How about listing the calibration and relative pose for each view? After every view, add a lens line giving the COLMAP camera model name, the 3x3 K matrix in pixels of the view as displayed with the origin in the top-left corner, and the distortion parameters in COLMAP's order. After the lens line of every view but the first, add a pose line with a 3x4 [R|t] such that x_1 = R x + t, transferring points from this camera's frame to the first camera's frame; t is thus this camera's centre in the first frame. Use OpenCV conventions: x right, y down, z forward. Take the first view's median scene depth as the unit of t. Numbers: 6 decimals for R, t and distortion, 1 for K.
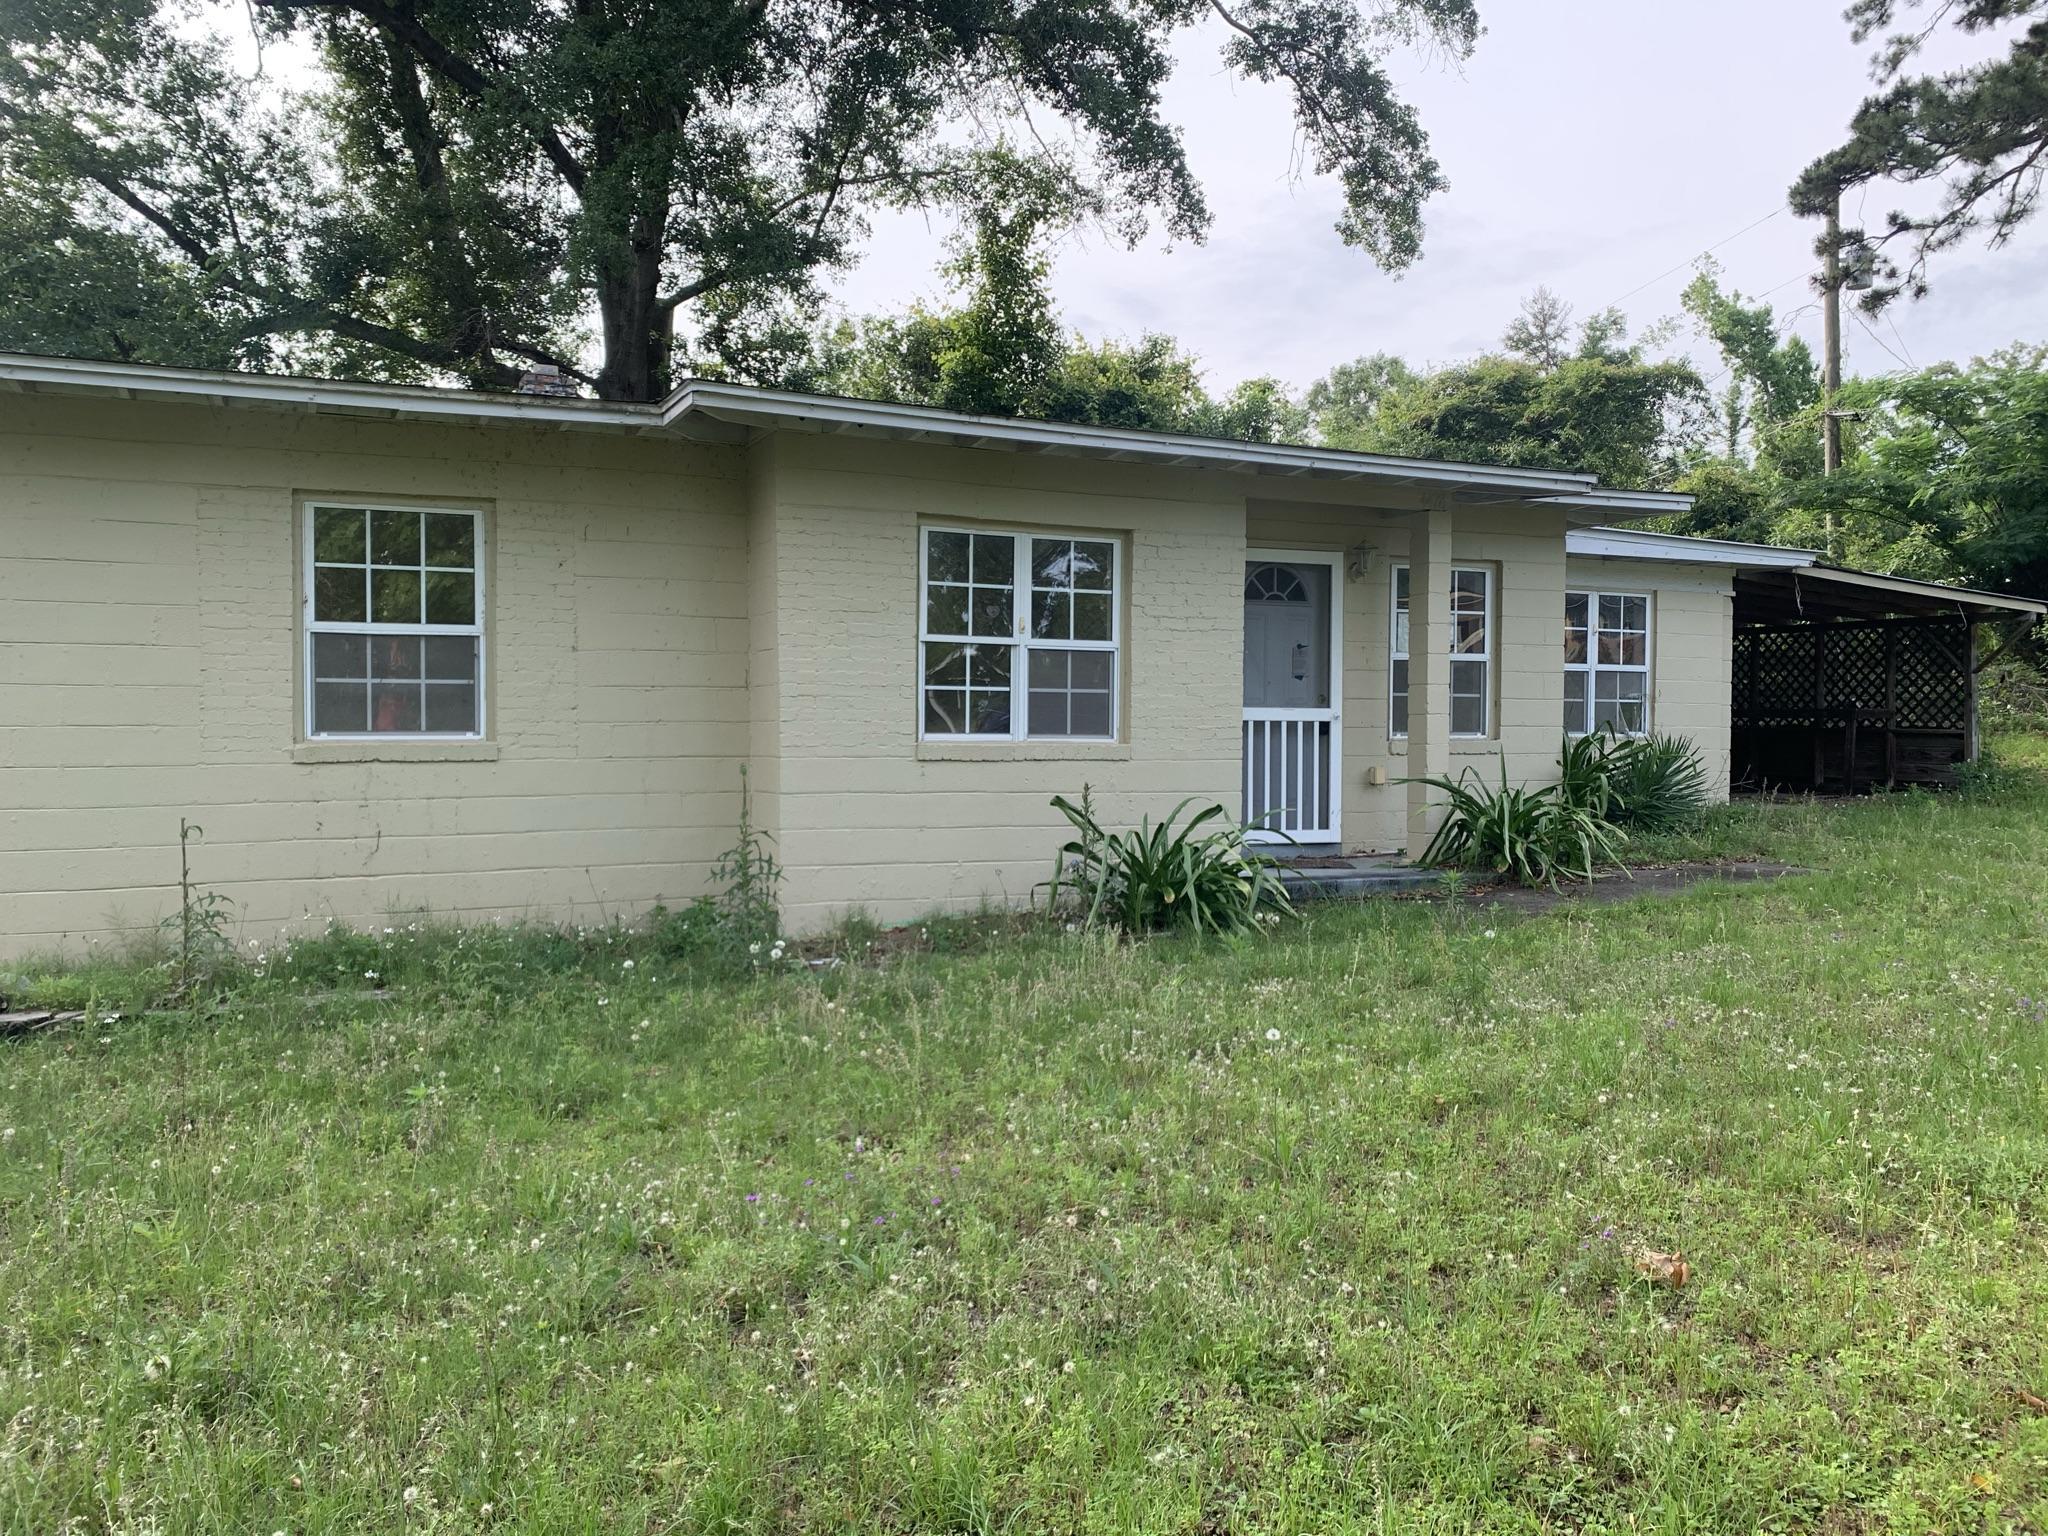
lens RADIAL K [[1626.3, 0, 1024.0], [0, 1626.3, 768.0], [0, 0, 1]] dist [0.057348, -0.021996]
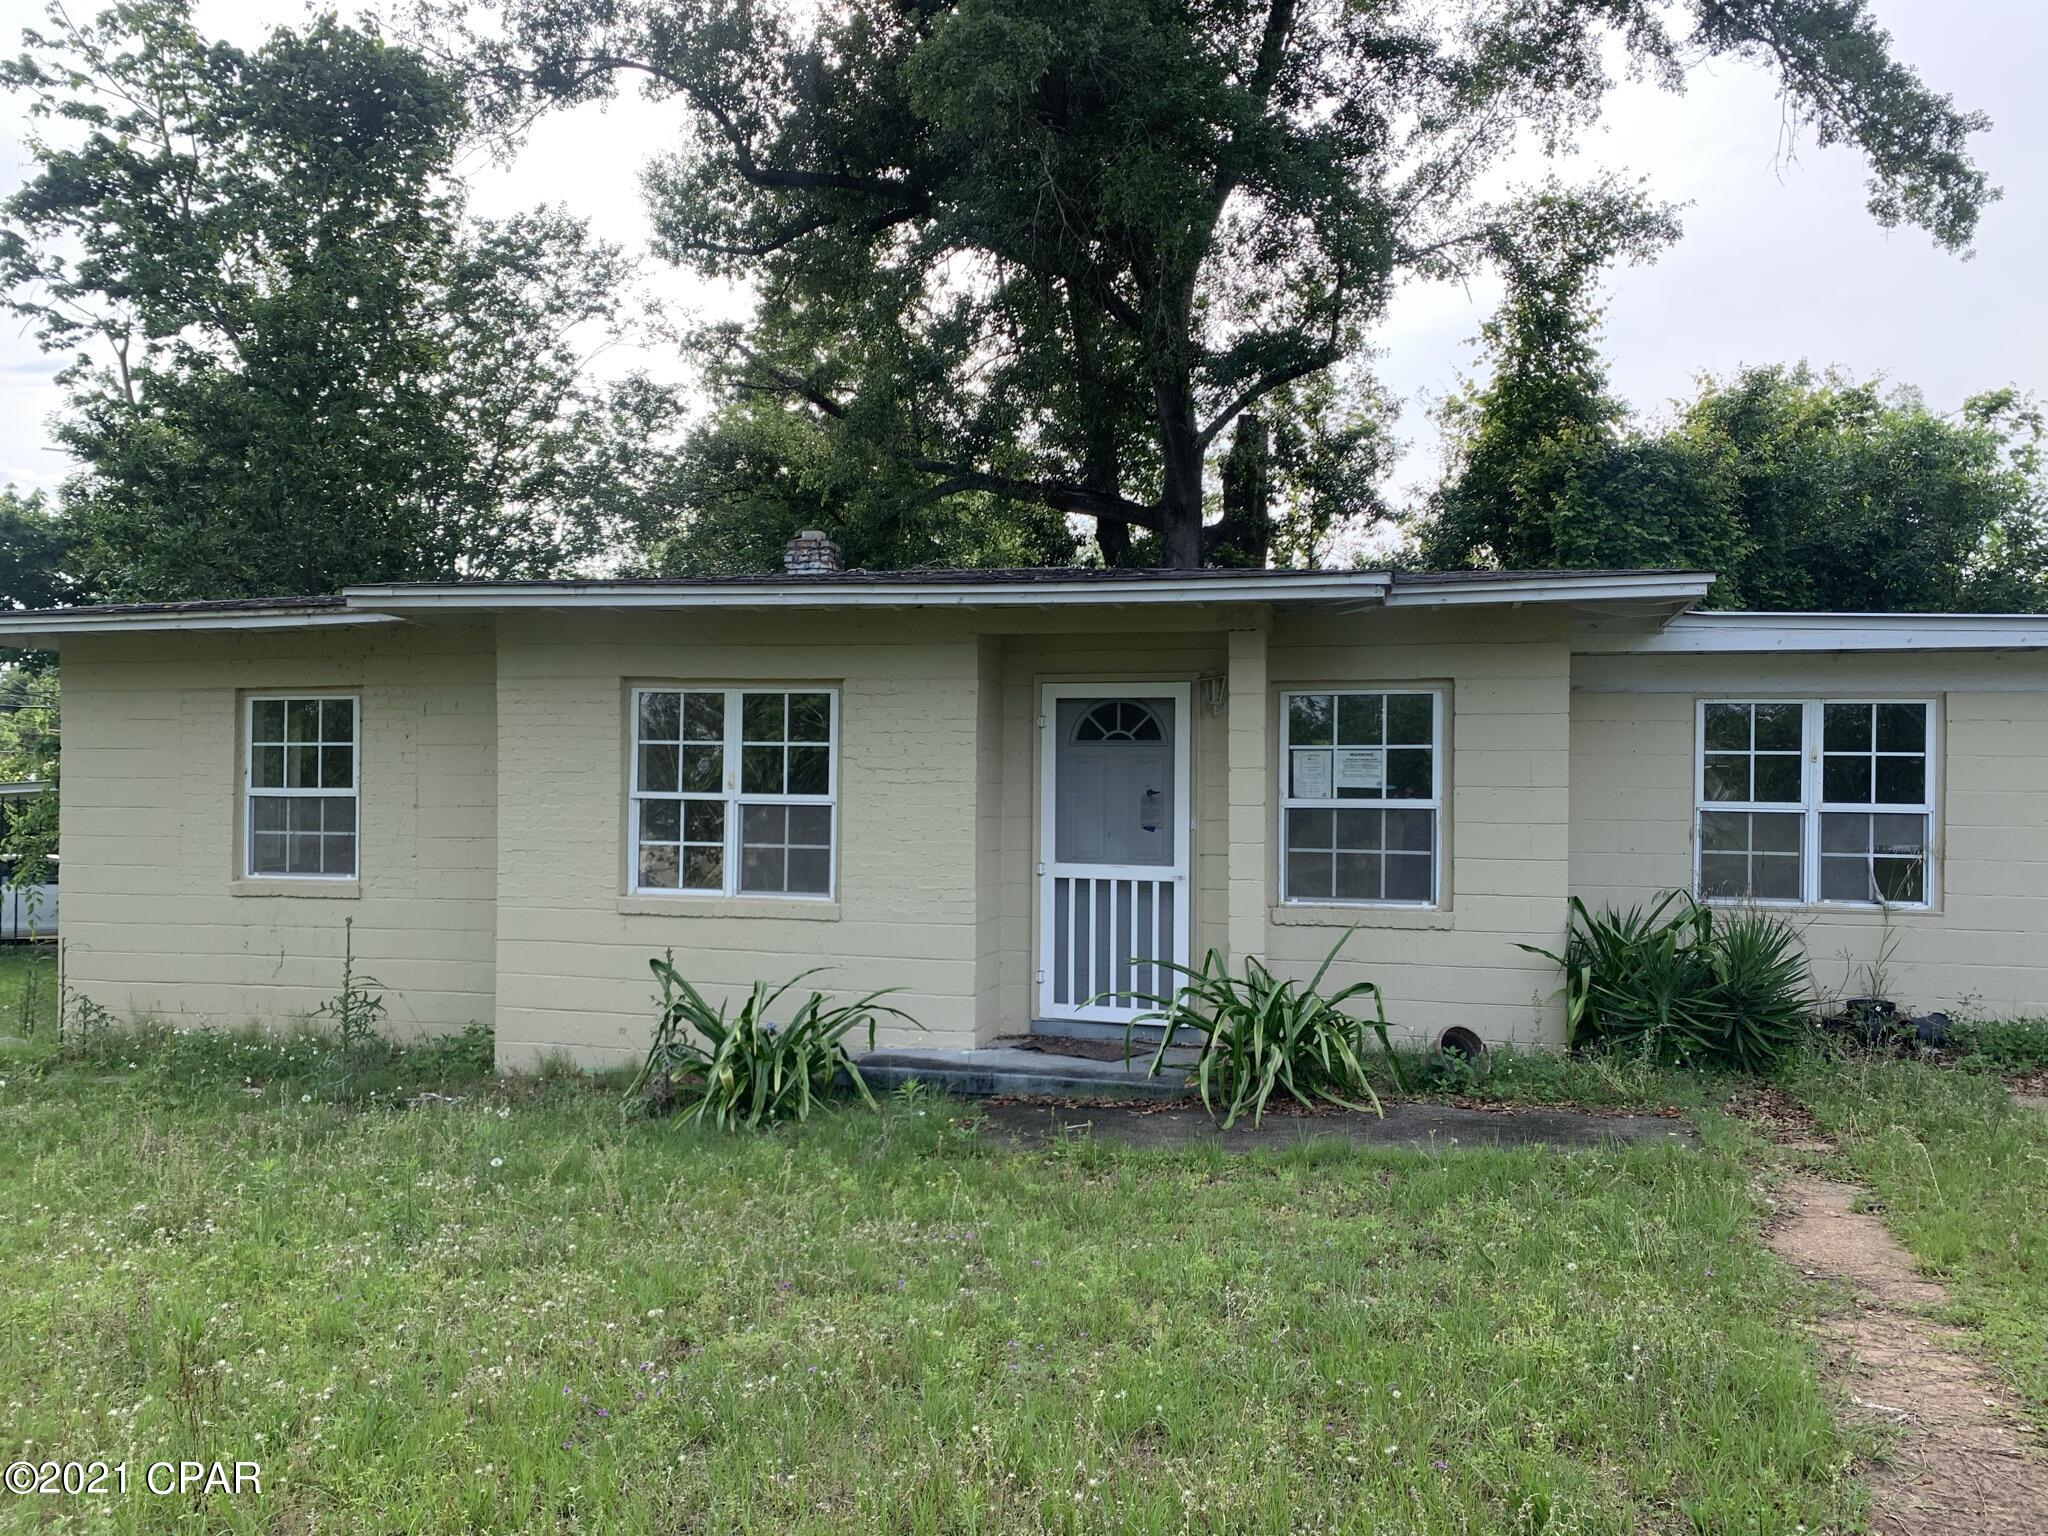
lens RADIAL K [[1626.3, 0, 1024.0], [0, 1626.3, 768.0], [0, 0, 1]] dist [0.057348, -0.021996]
pose [[0.763245, -0.006488, -0.646076, 0.767521], [-0.024332, 0.998952, -0.038777, -0.060237], [0.645650, 0.045316, 0.762287, 0.347875]]
